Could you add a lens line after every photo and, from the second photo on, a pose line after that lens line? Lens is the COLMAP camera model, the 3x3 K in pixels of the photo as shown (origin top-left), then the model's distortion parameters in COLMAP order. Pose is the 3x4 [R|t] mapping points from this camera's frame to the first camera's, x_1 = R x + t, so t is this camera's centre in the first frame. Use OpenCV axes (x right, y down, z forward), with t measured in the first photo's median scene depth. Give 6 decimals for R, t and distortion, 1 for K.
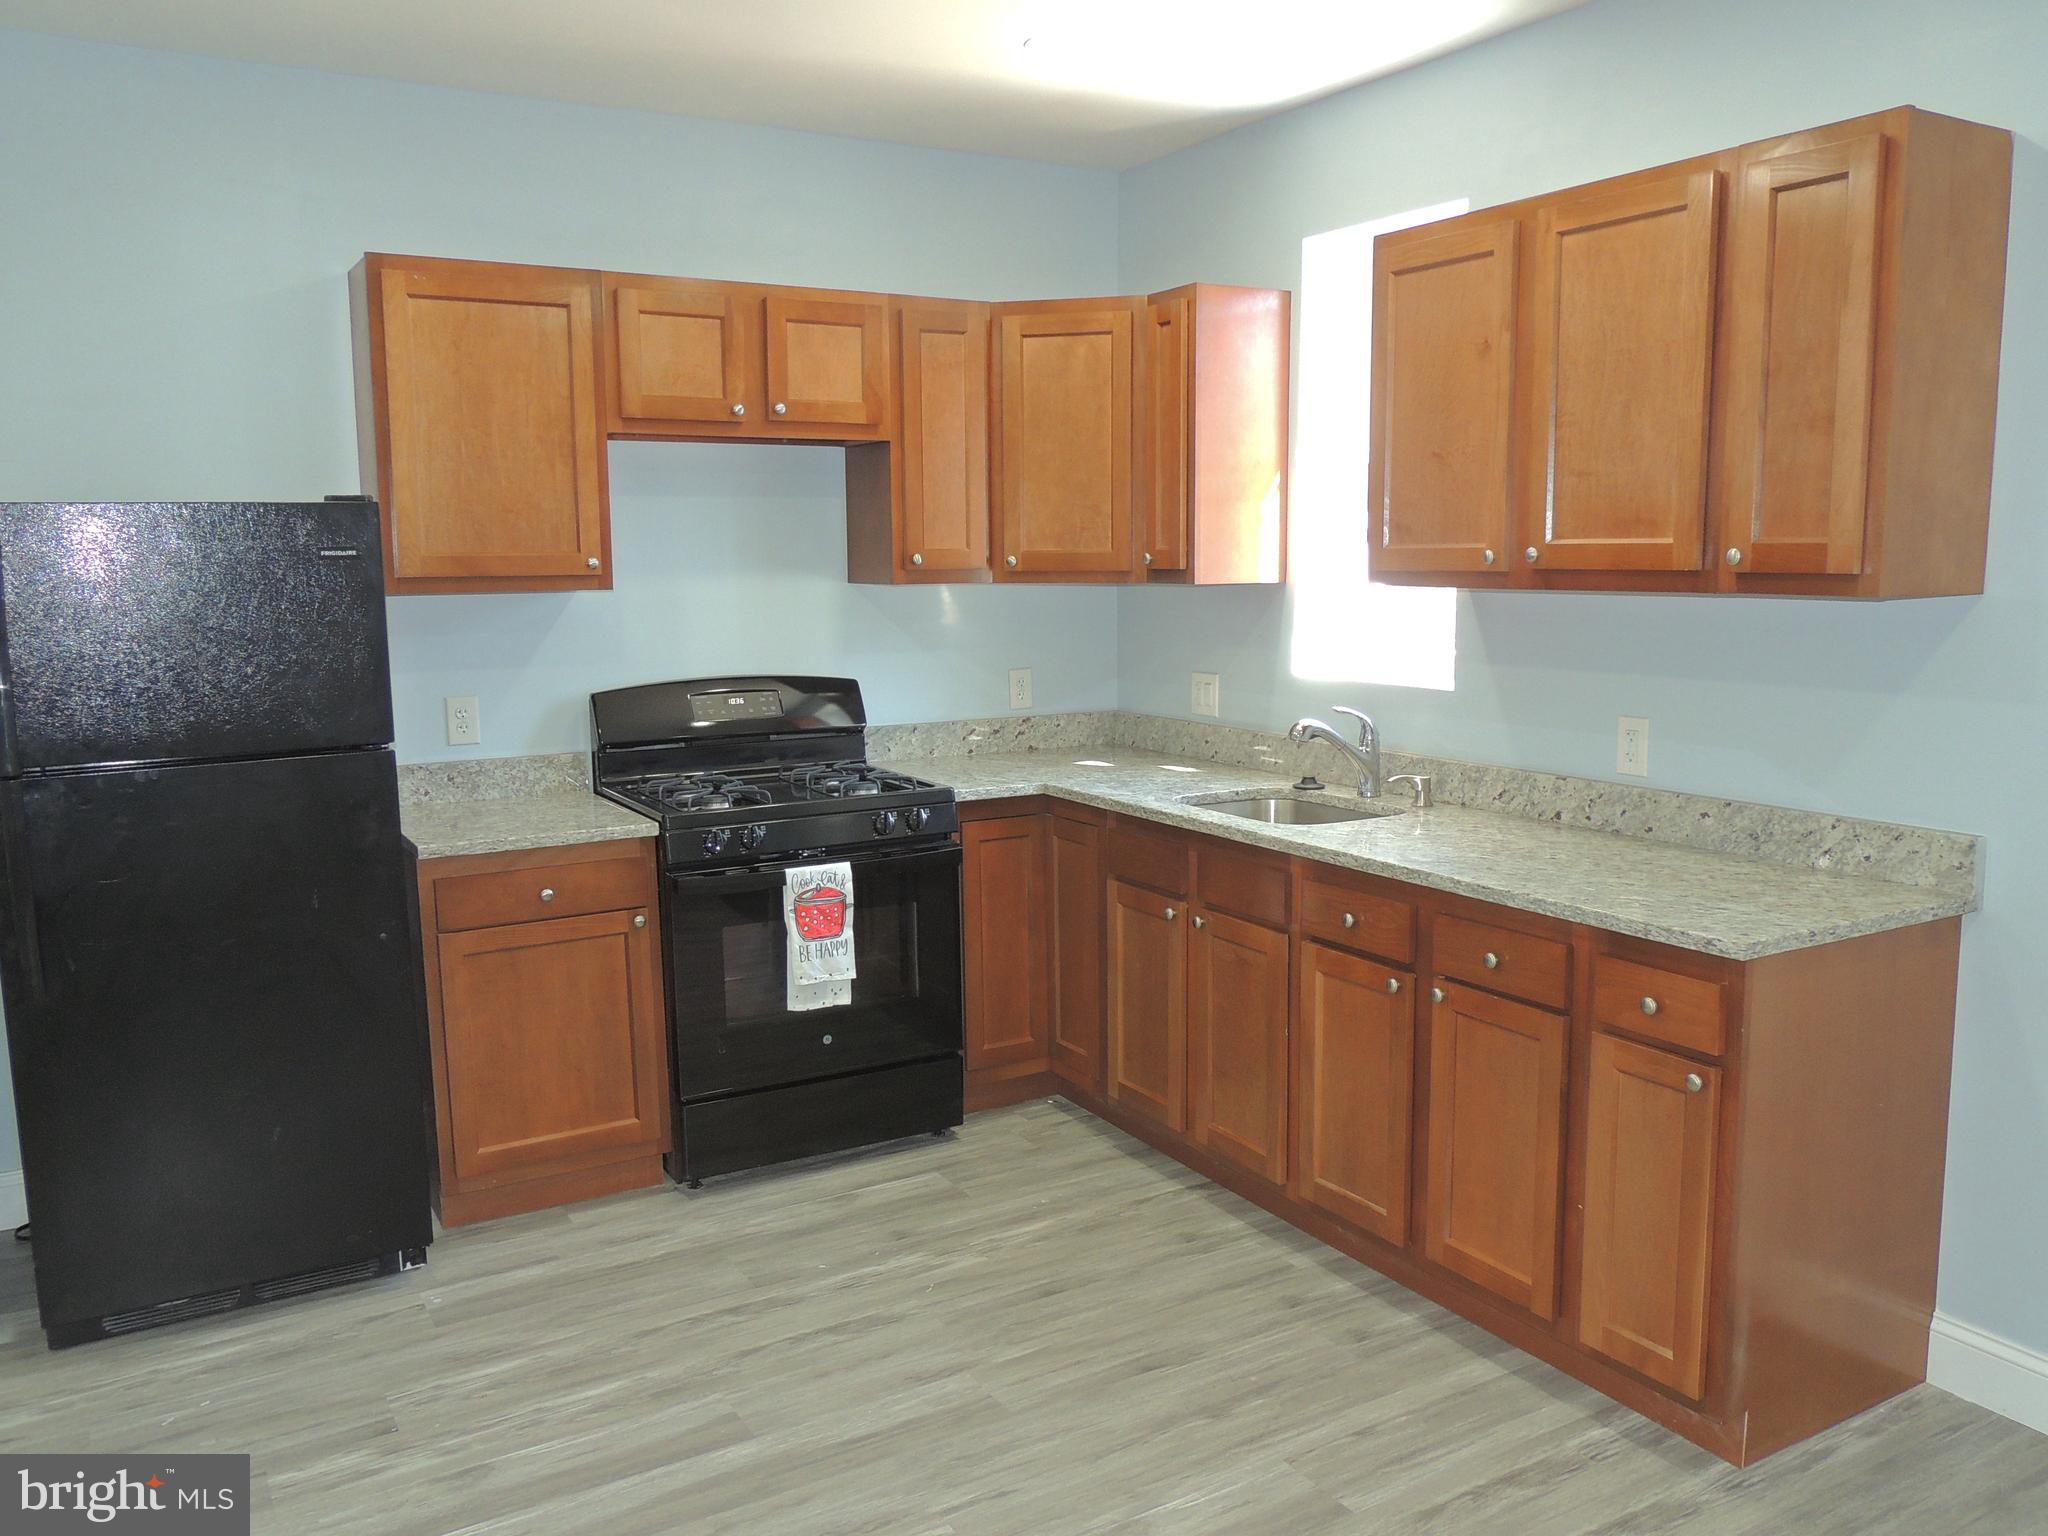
lens RADIAL K [[1615.3, 0, 1024.0], [0, 1615.3, 768.0], [0, 0, 1]] dist [-0.014735, -0.011204]
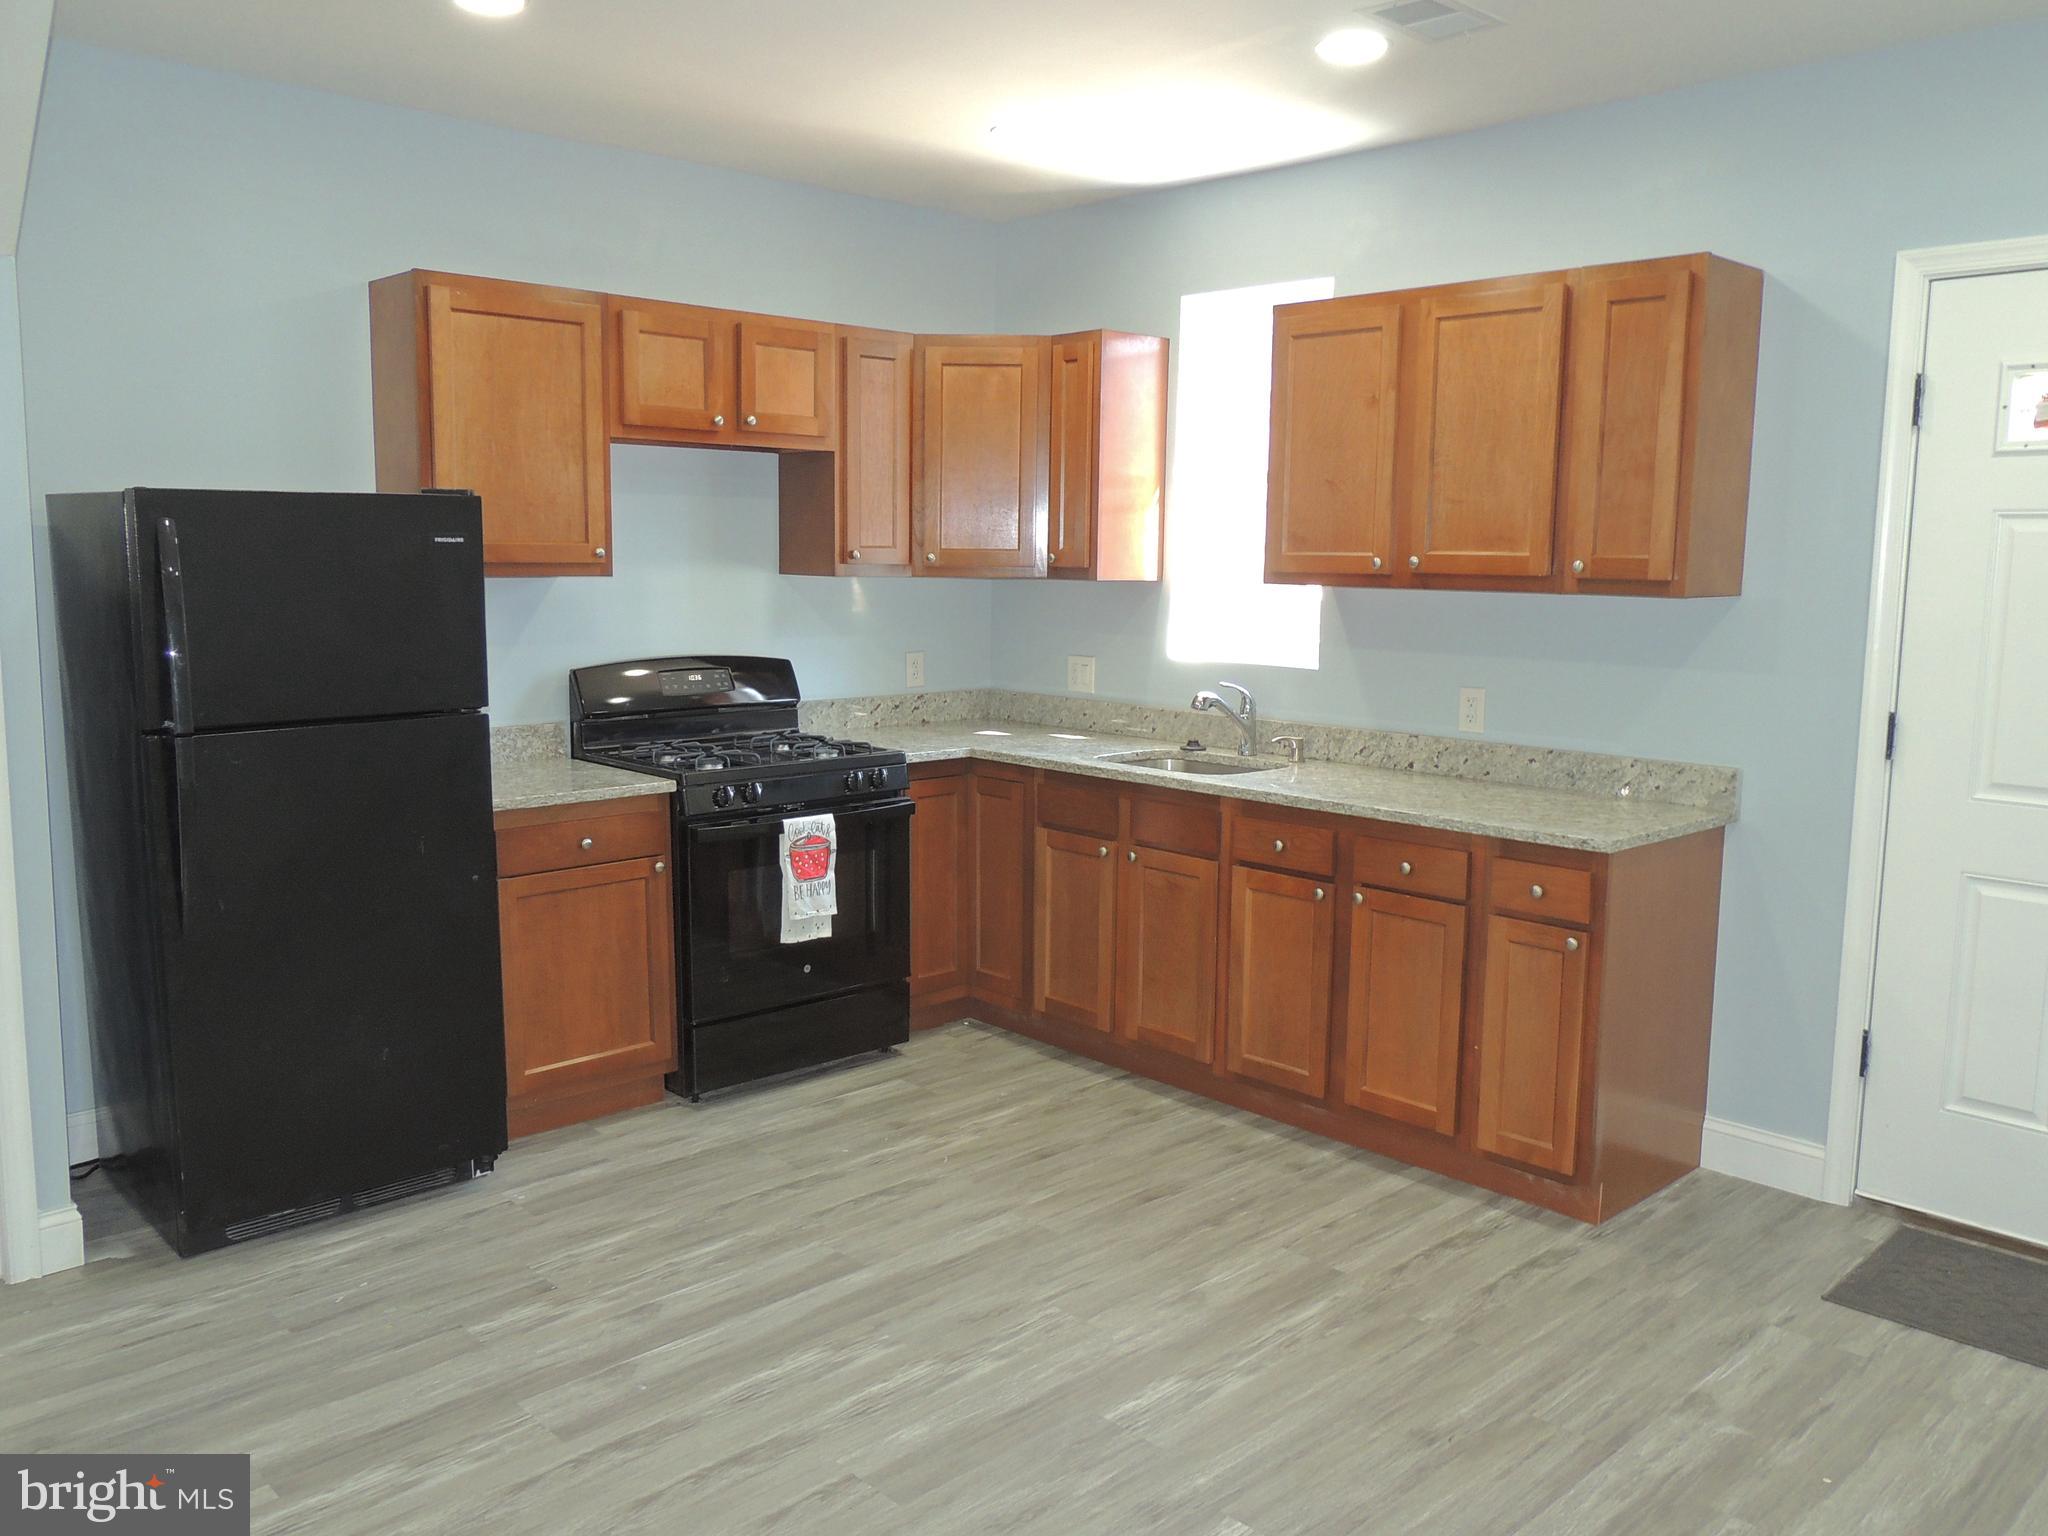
lens RADIAL K [[1615.3, 0, 1024.0], [0, 1615.3, 768.0], [0, 0, 1]] dist [-0.014735, -0.011204]
pose [[0.974669, -0.008871, 0.223475, -0.265324], [0.008545, 0.999961, 0.002426, 0.026769], [-0.223488, -0.000455, 0.974707, -0.188576]]
